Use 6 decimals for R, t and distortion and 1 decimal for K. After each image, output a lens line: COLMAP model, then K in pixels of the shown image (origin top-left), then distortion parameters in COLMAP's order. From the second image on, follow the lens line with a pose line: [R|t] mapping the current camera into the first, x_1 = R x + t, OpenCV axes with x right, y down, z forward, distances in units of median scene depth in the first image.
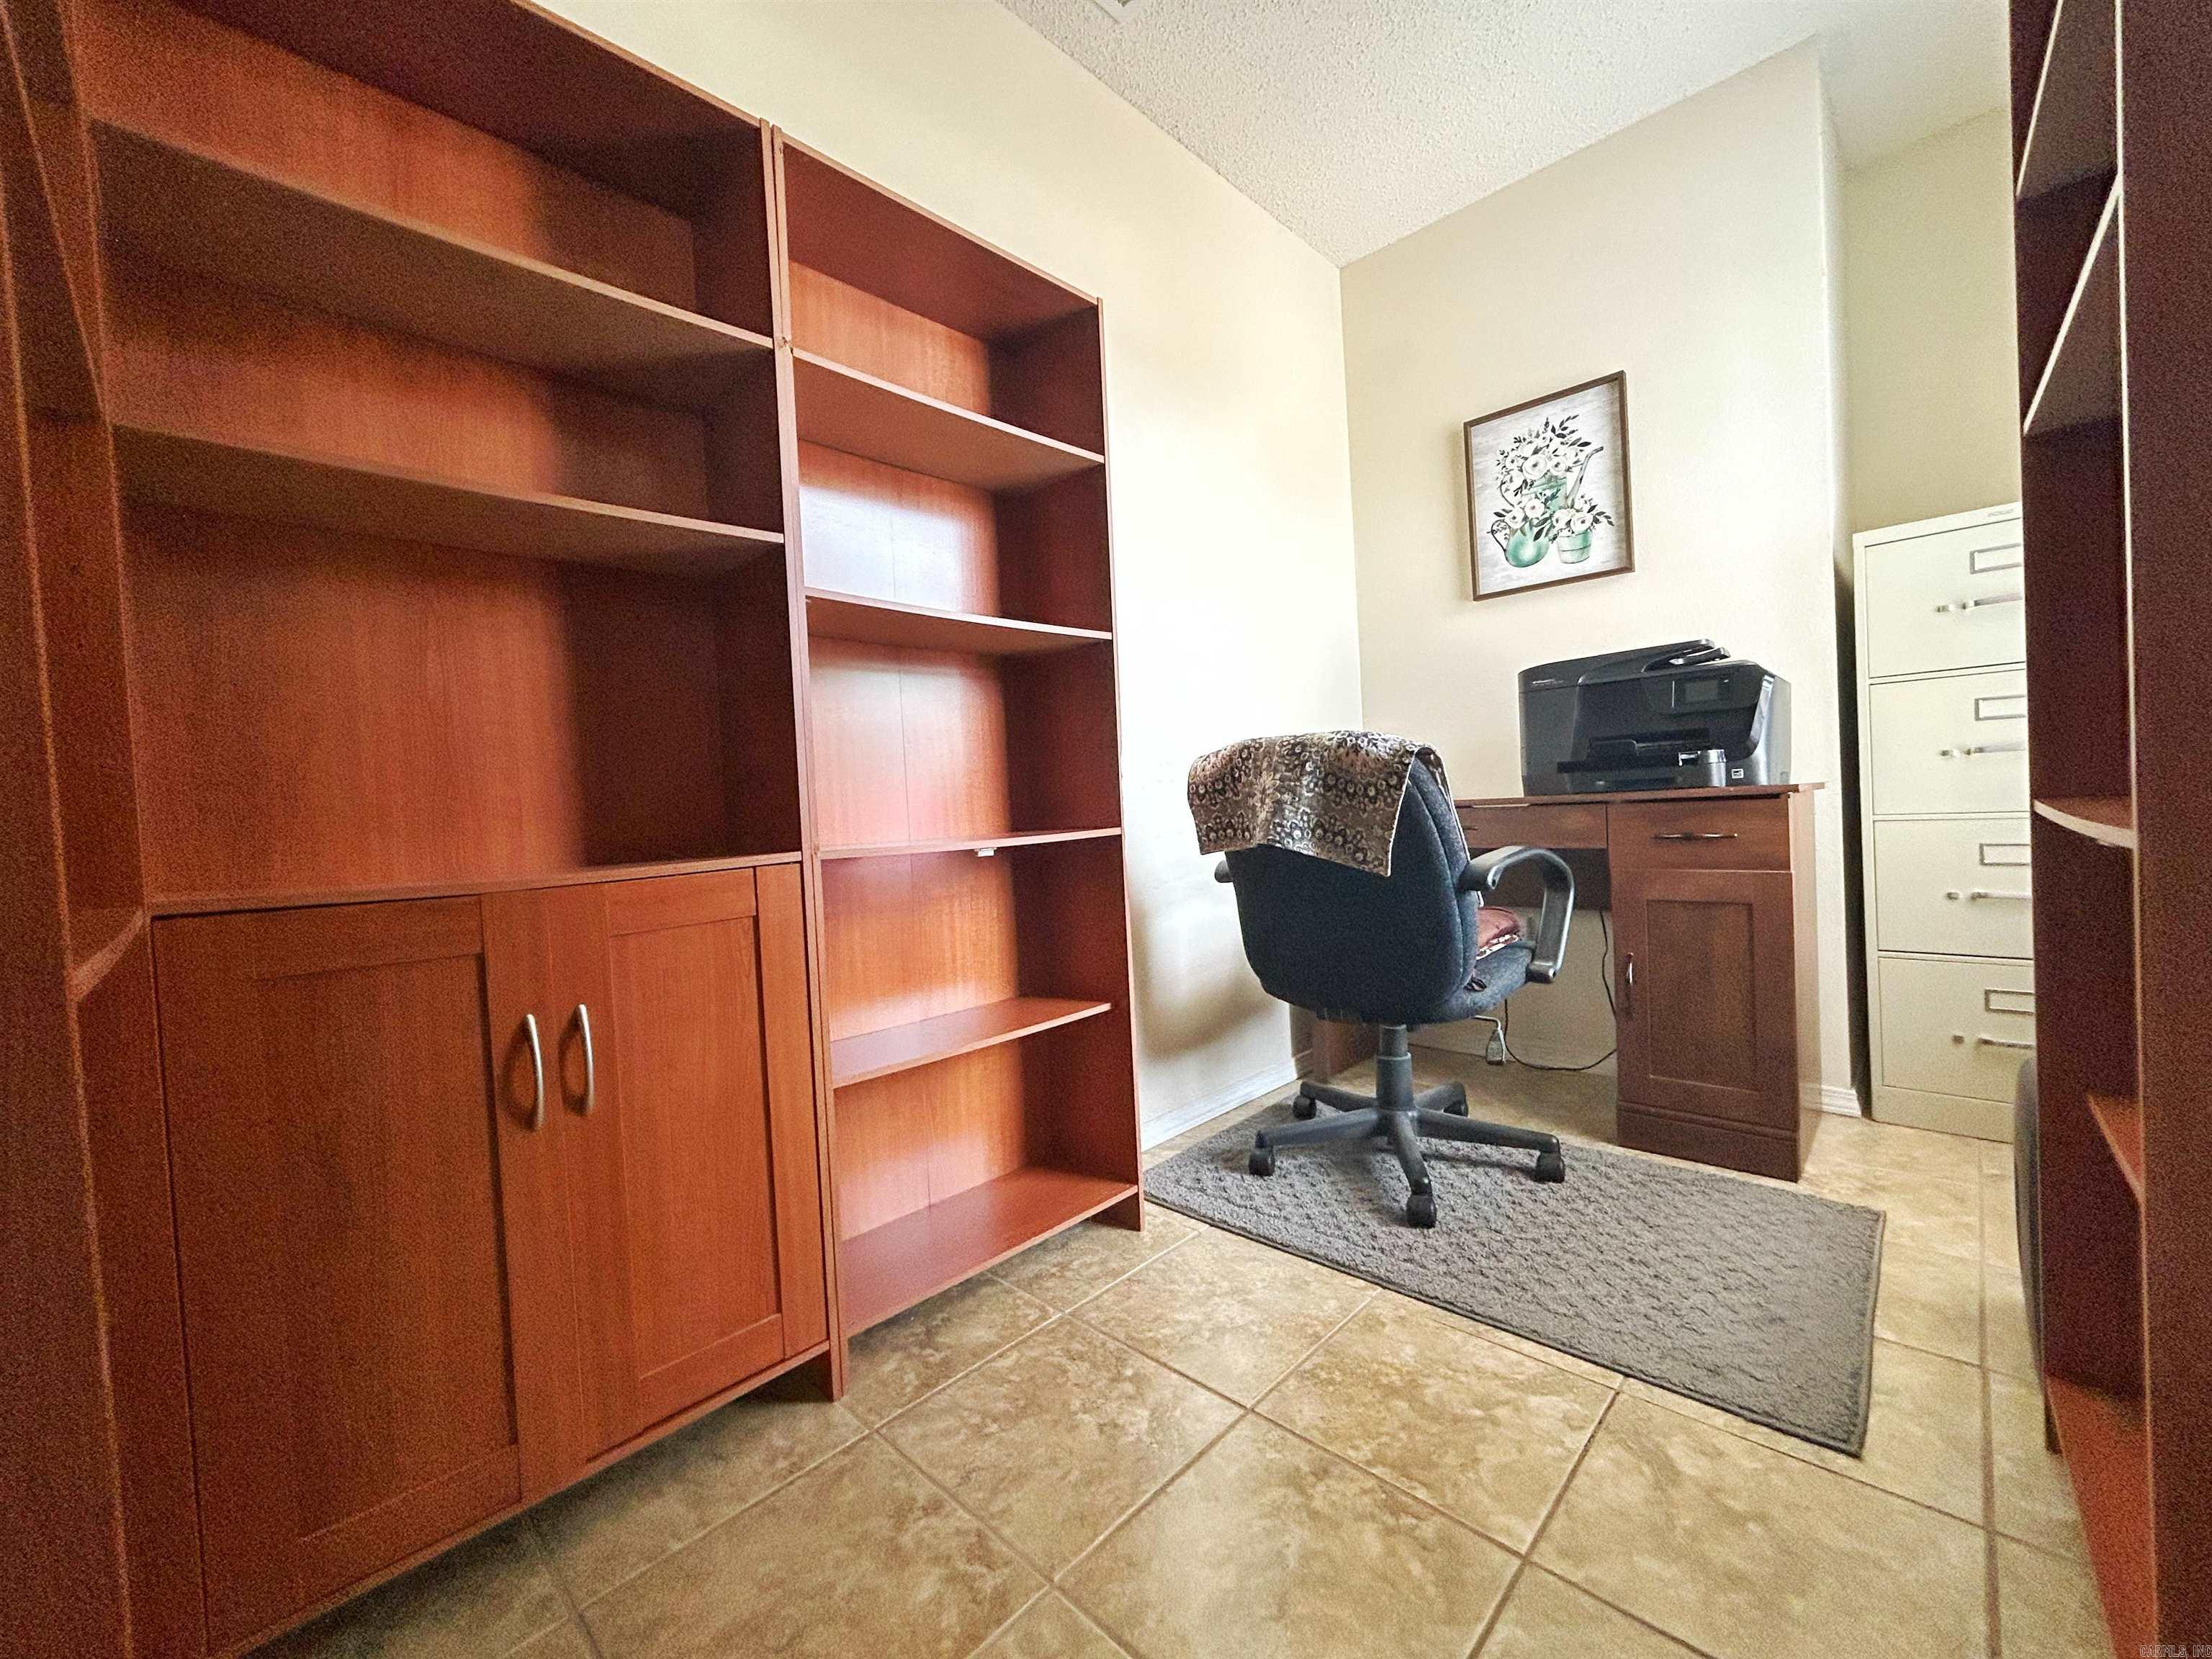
lens RADIAL K [[887.2, 0, 1111.0], [0, 887.2, 827.2], [0, 0, 1]] dist [-0.002851, 0.000948]
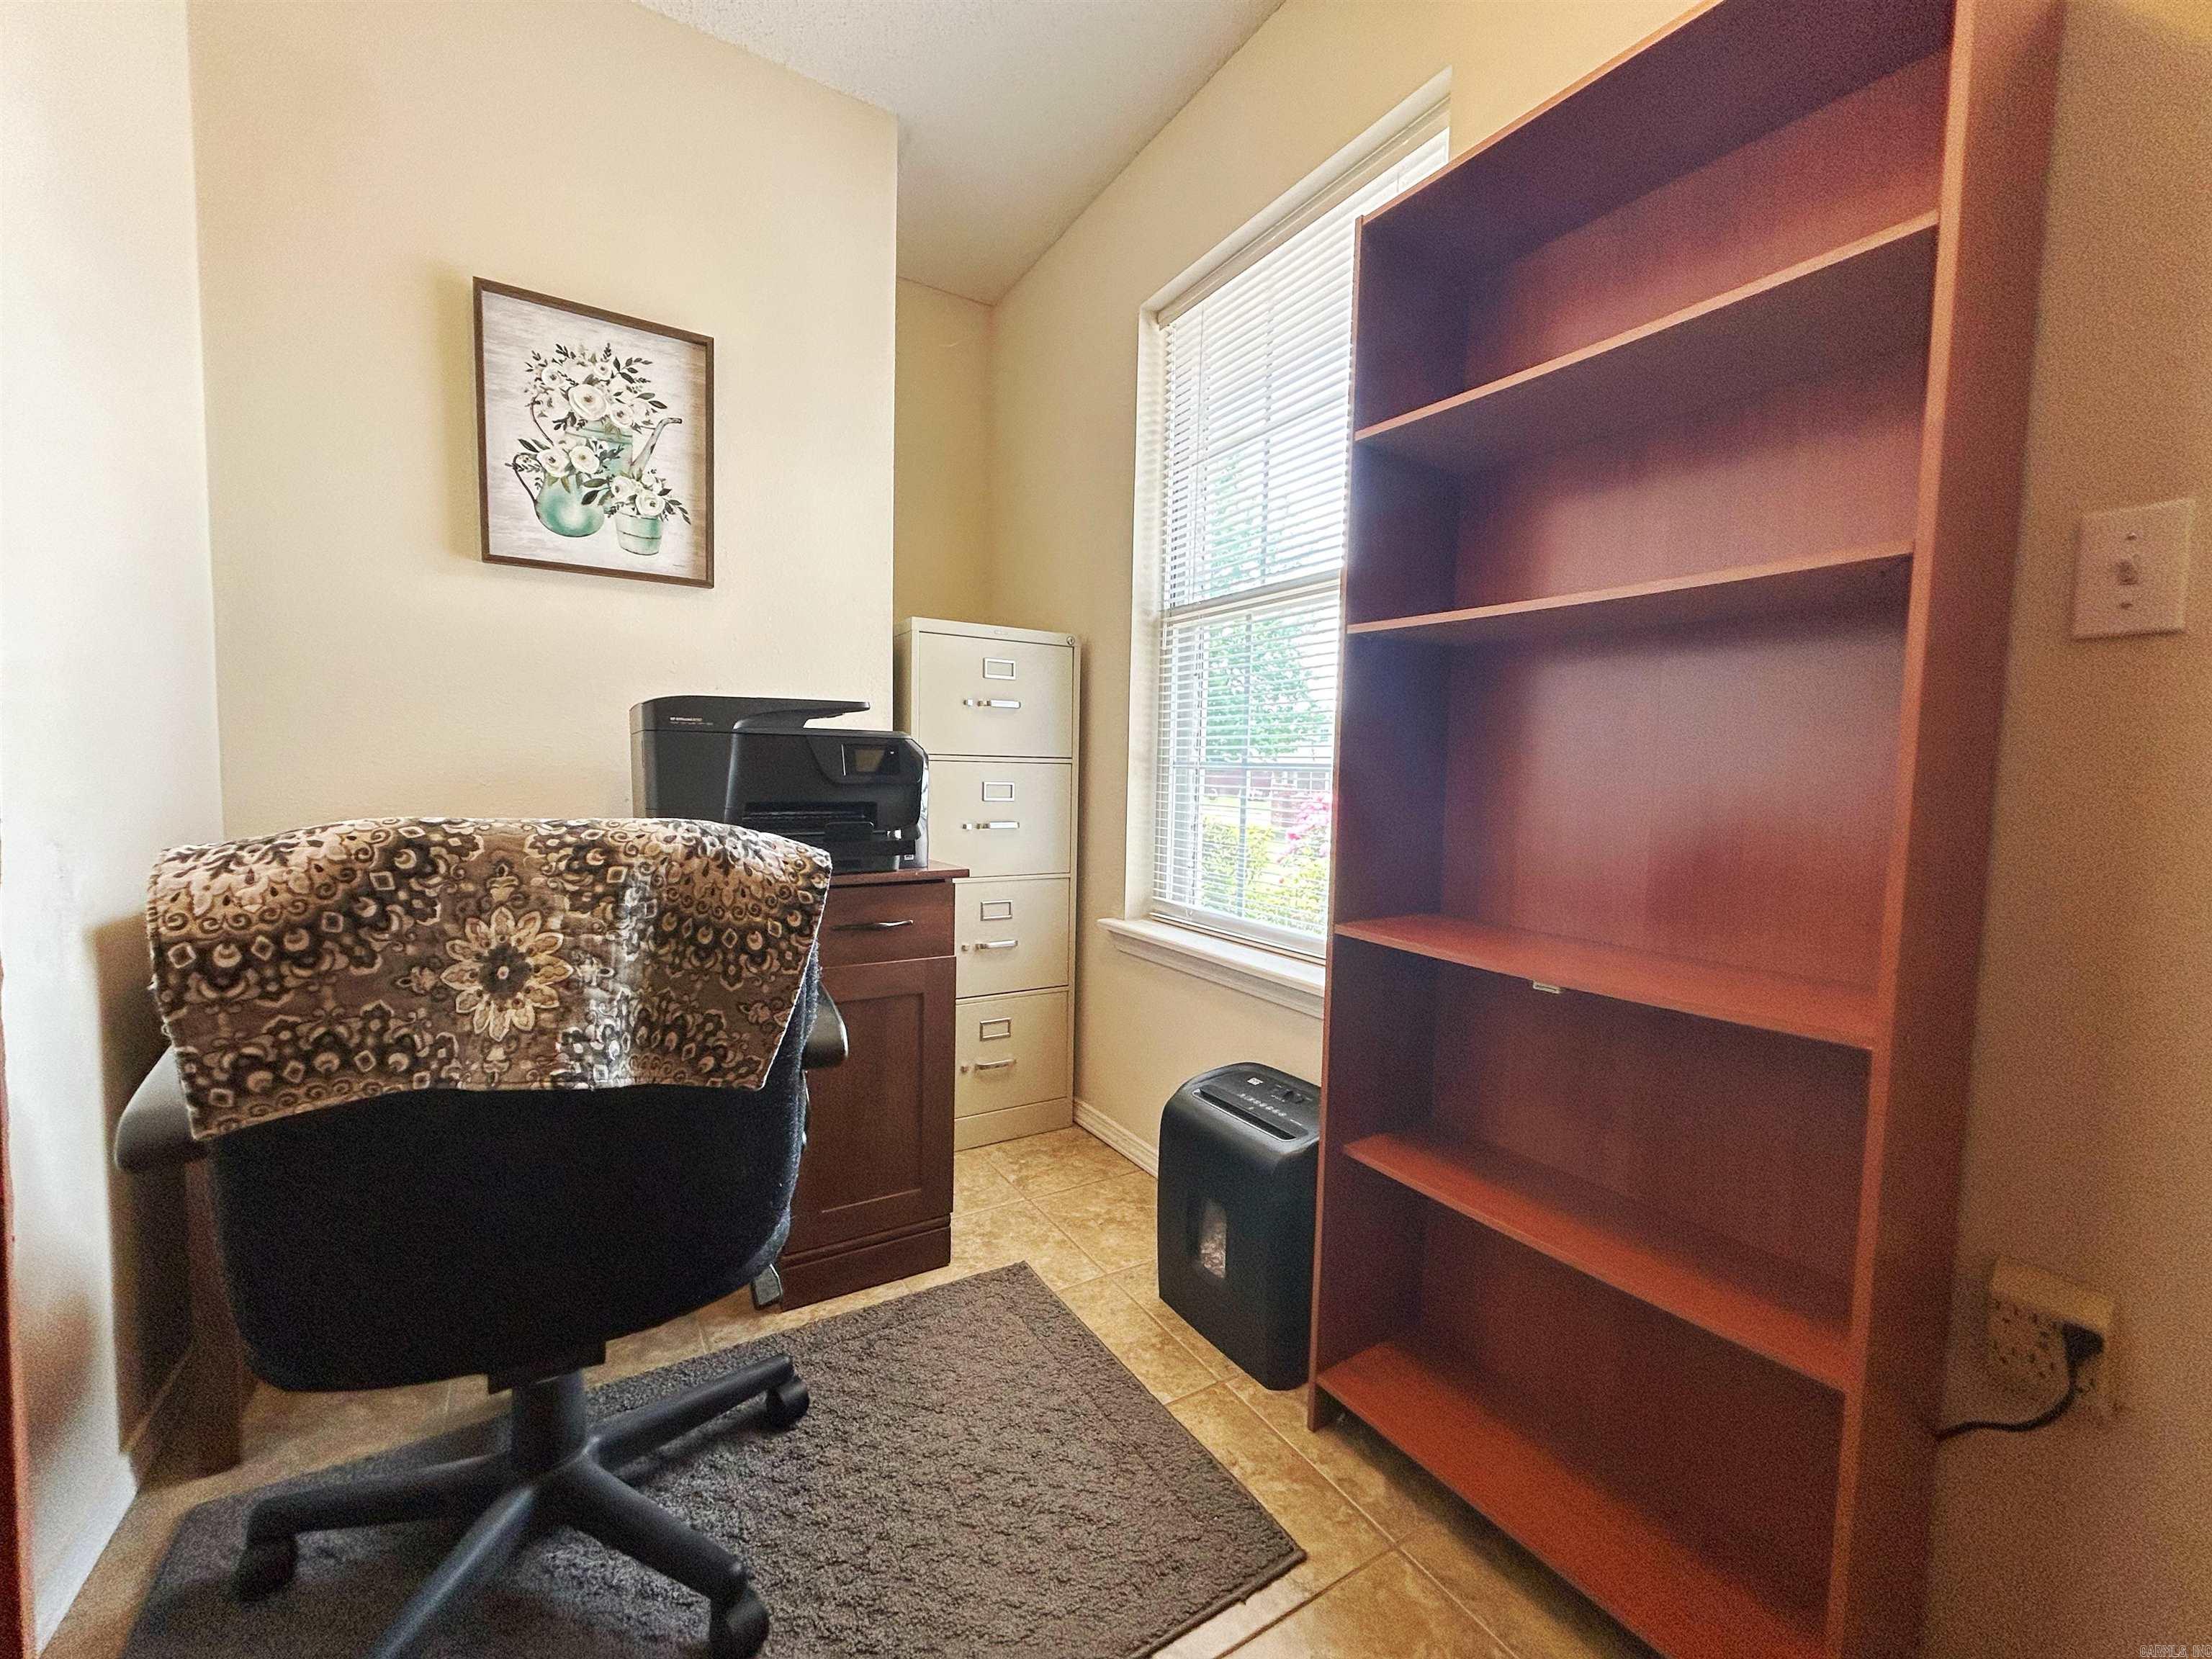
lens RADIAL K [[887.2, 0, 1088.9], [0, 887.2, 827.8], [0, 0, 1]] dist [-0.002851, 0.000948]
pose [[0.268186, -0.004414, 0.963357, -0.142212], [-0.009049, 0.999934, 0.007100, -0.097924], [-0.963325, -0.010621, 0.268129, 0.568899]]
